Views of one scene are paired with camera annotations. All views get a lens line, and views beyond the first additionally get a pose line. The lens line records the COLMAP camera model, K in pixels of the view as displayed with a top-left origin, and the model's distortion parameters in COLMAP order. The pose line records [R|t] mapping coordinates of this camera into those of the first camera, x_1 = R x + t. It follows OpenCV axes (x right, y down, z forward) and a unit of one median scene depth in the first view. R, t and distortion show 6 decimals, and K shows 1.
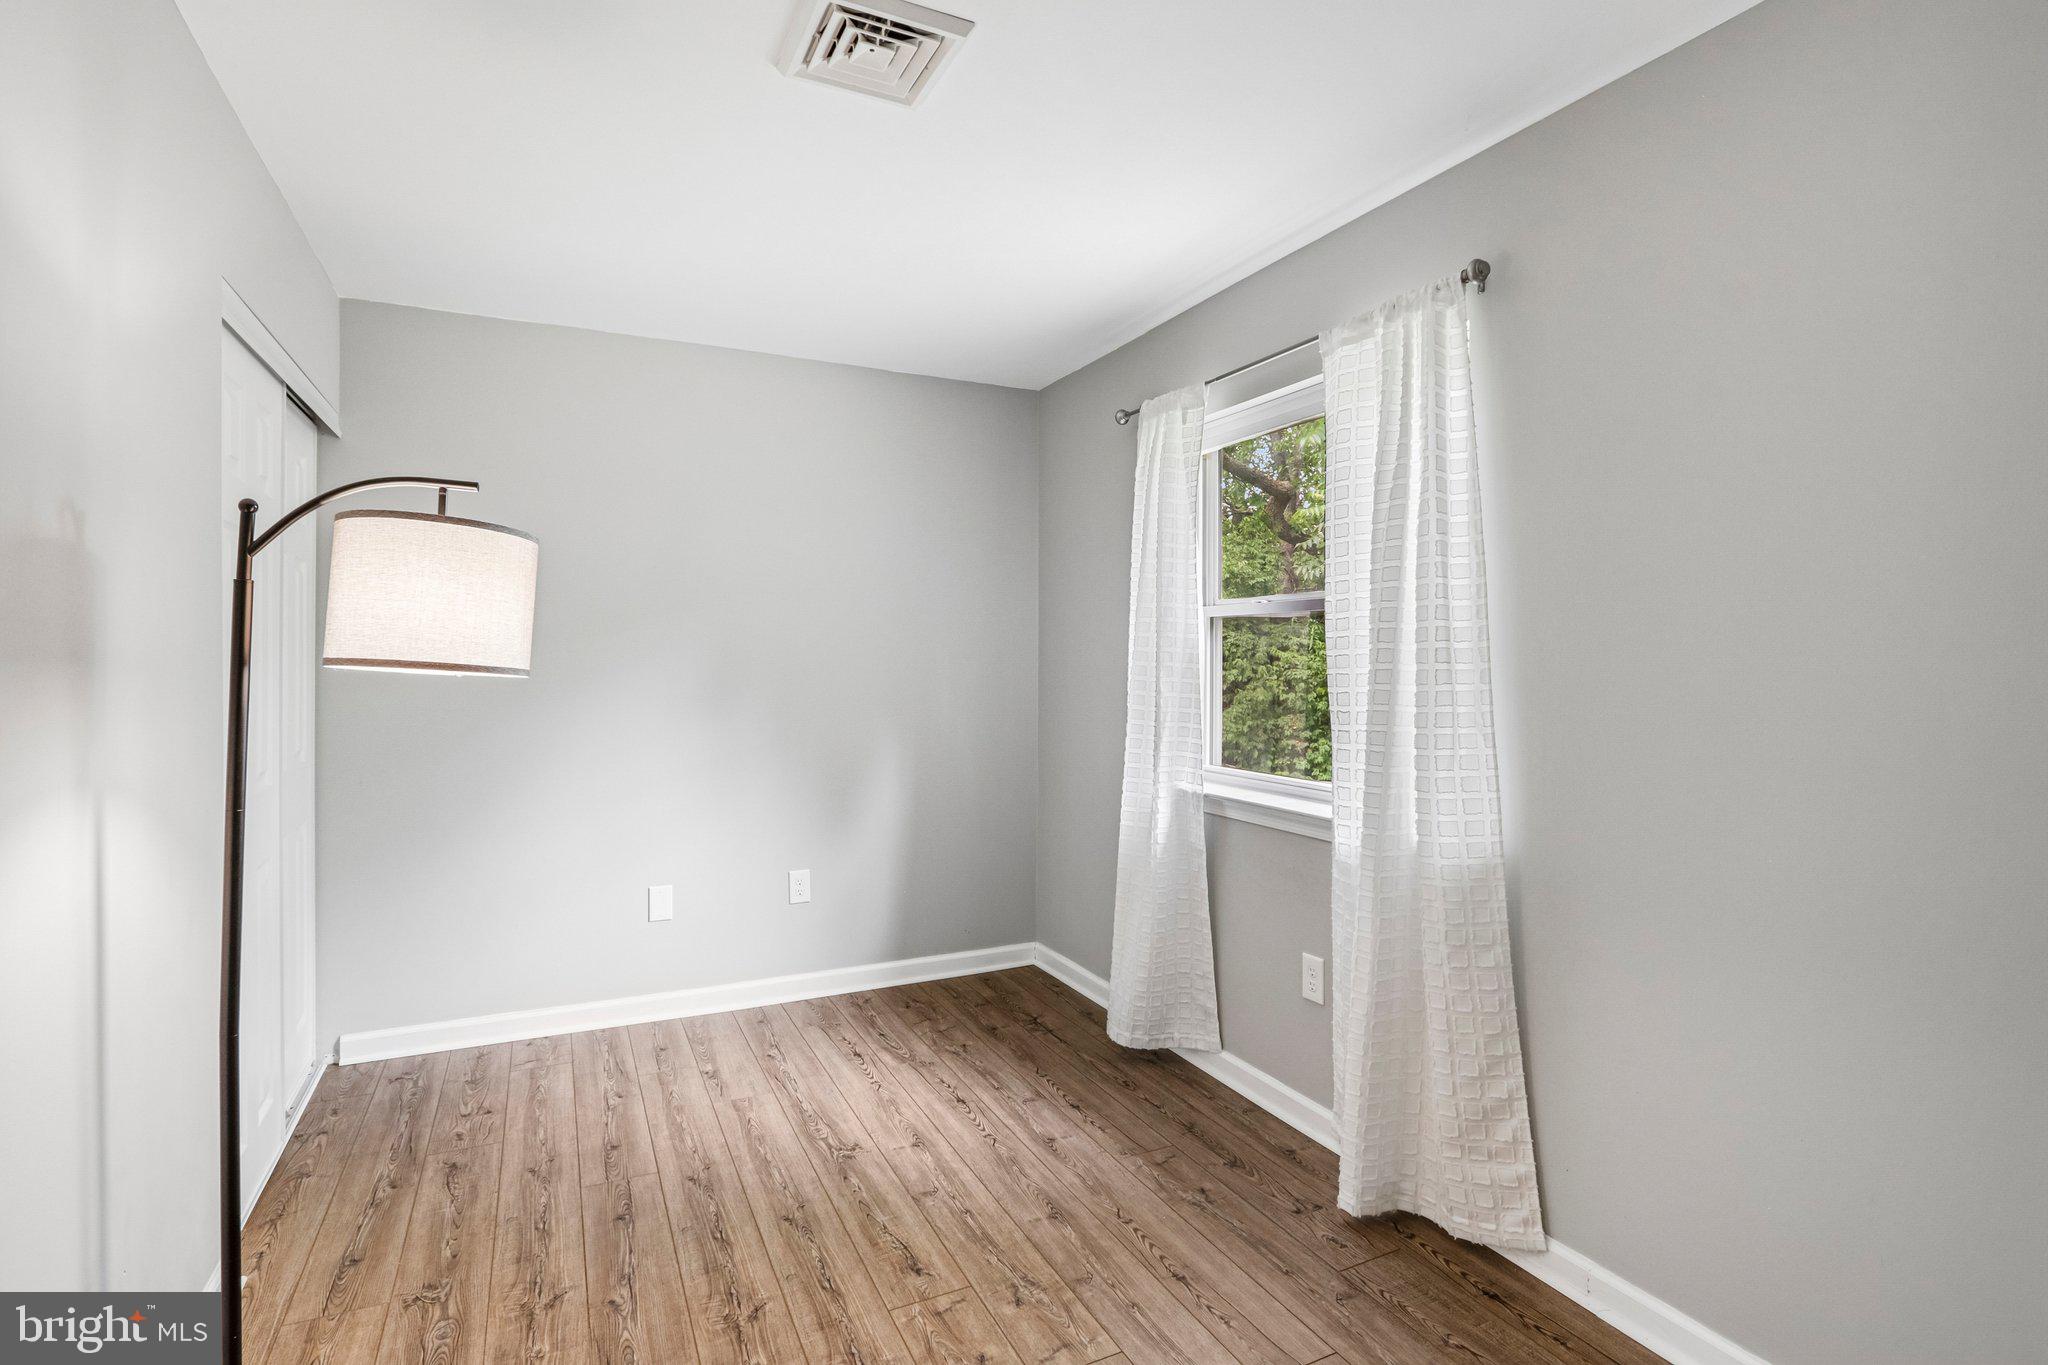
lens RADIAL K [[944.7, 0, 1007.5], [0, 944.7, 671.6], [0, 0, 1]] dist [-0.022672, 0.005061]
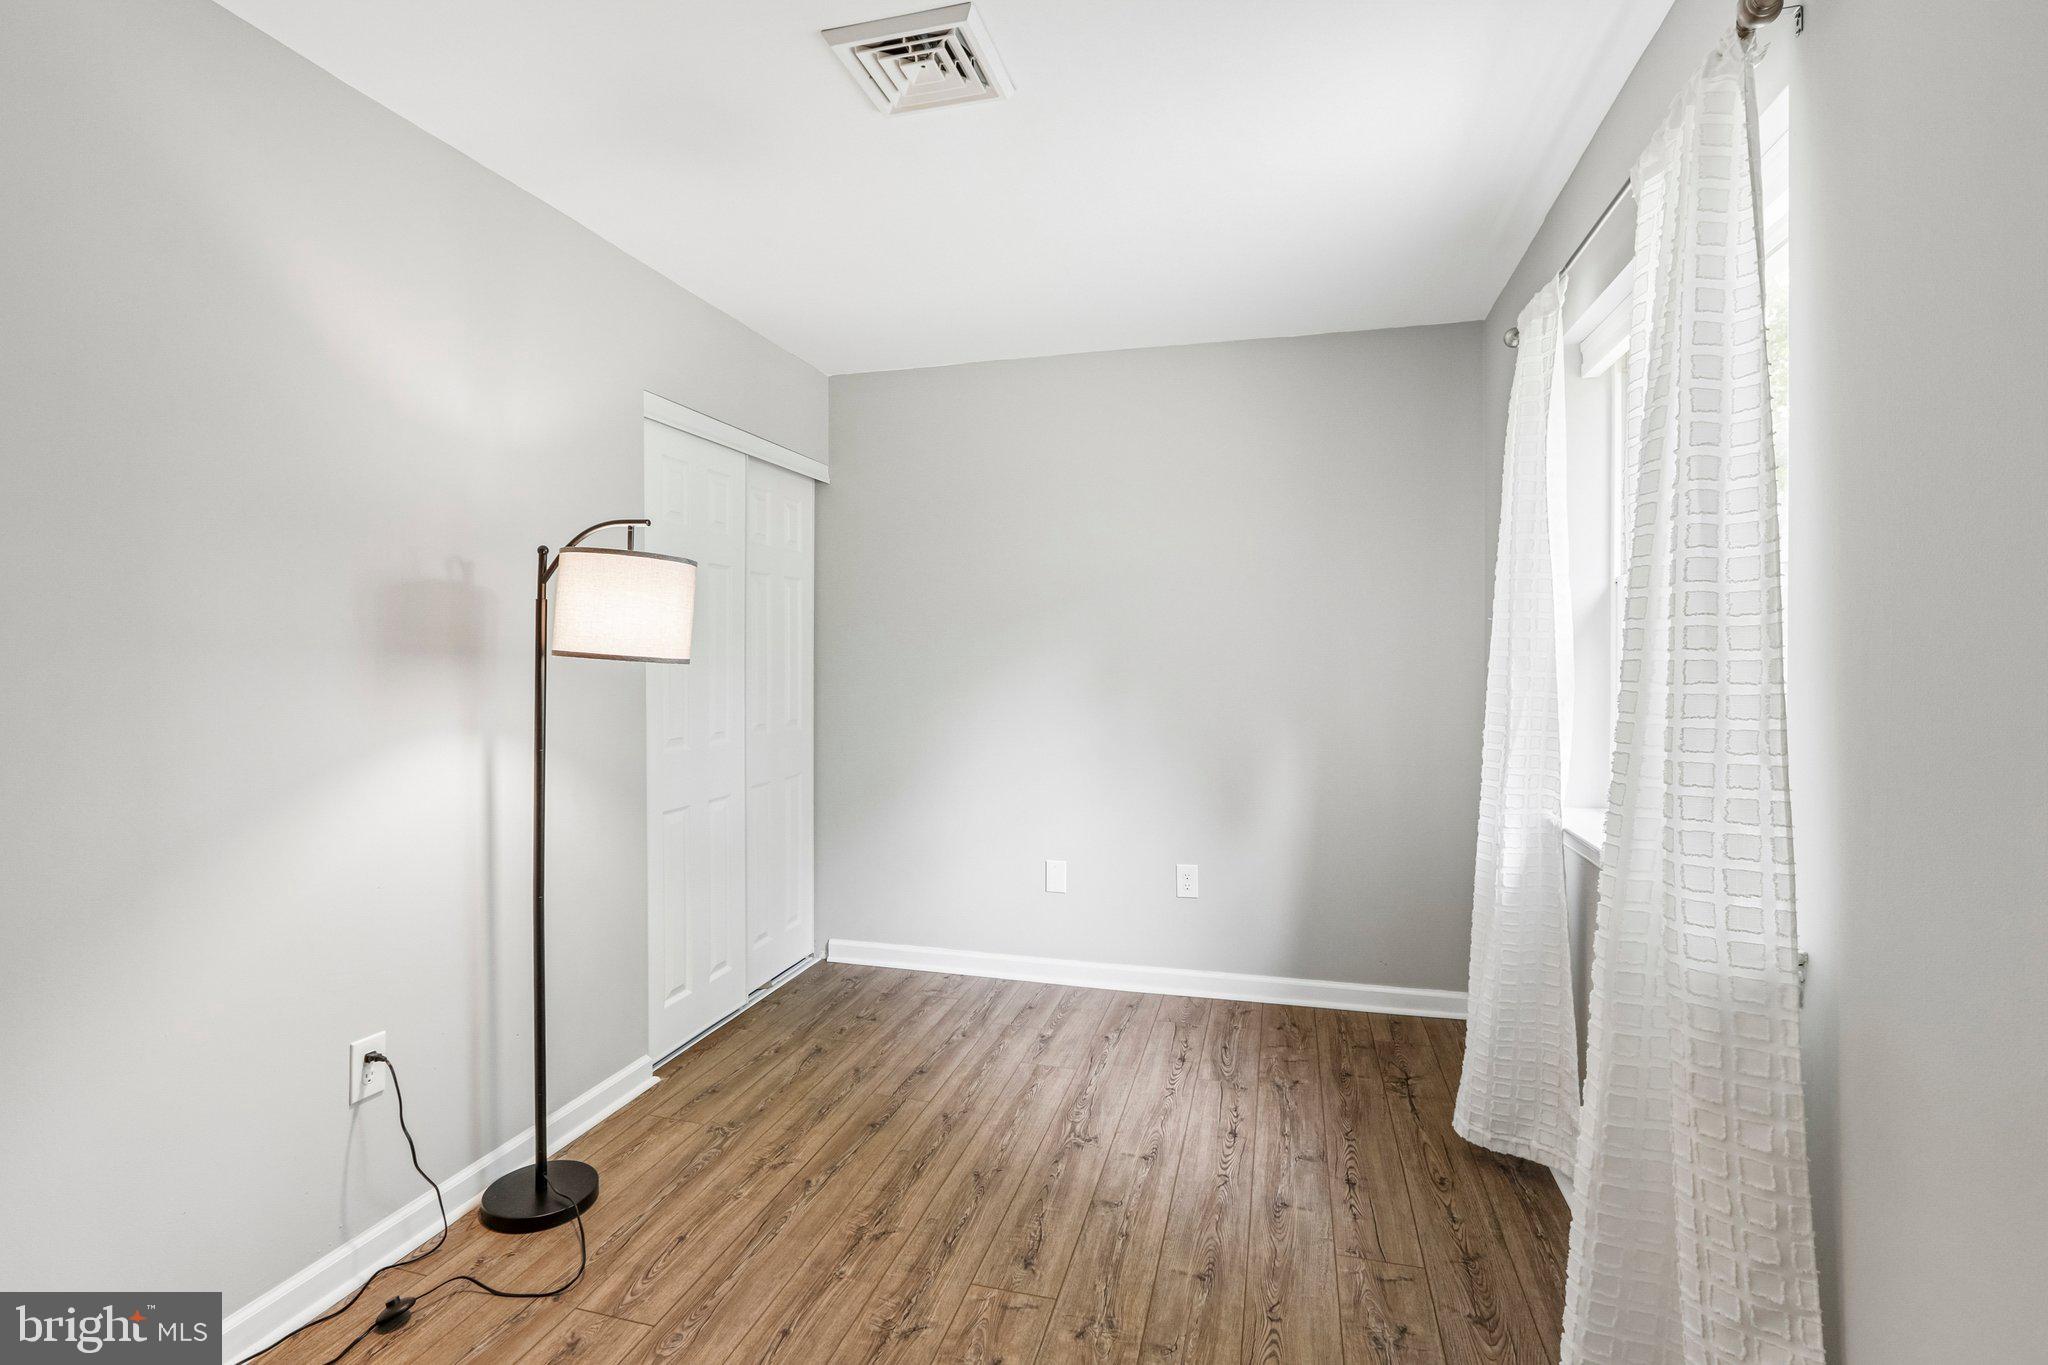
lens RADIAL K [[953.5, 0, 1008.5], [0, 953.5, 665.0], [0, 0, 1]] dist [-0.022560, 0.004661]
pose [[0.758487, 0.004313, -0.651674, 0.441122], [-0.005861, 0.999983, -0.000203, 0.003037], [0.651662, 0.003974, 0.758499, 0.181554]]
